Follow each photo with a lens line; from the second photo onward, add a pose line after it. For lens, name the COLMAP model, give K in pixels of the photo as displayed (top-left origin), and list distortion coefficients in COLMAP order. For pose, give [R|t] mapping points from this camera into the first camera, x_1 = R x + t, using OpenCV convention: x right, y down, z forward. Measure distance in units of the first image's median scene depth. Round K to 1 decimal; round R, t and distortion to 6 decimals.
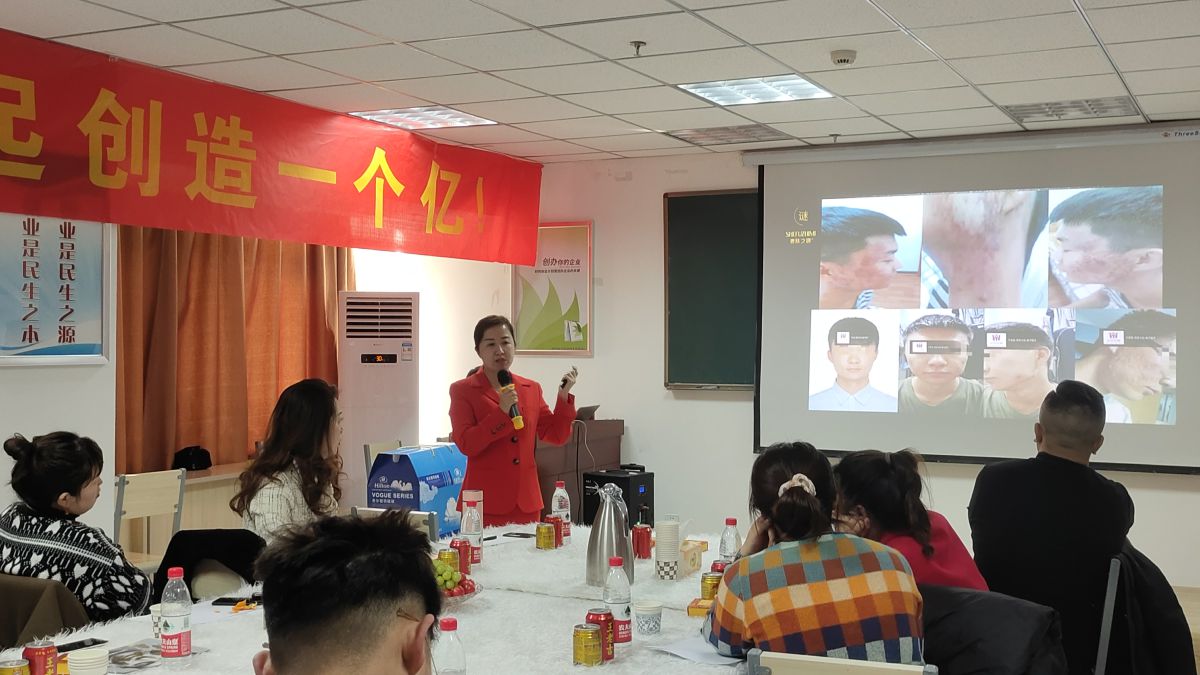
lens RADIAL K [[1341.7, 0, 614.7], [0, 1341.7, 342.4], [0, 0, 1]] dist [0.059239, 0.000000]
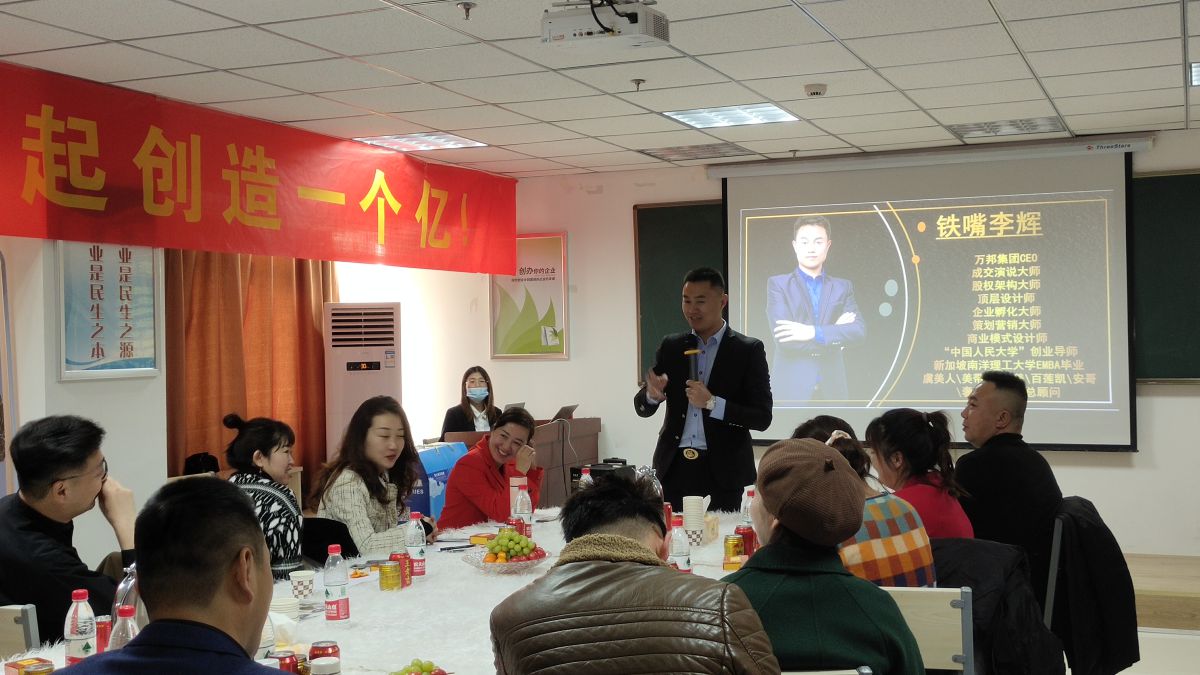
lens RADIAL K [[1386.2, 0, 619.0], [0, 1386.2, 337.8], [0, 0, 1]] dist [0.068874, 0.000000]
pose [[0.997470, -0.023156, 0.067216, -0.058896], [0.023466, 0.999717, -0.003819, -0.001296], [-0.067108, 0.005387, 0.997731, -0.118212]]
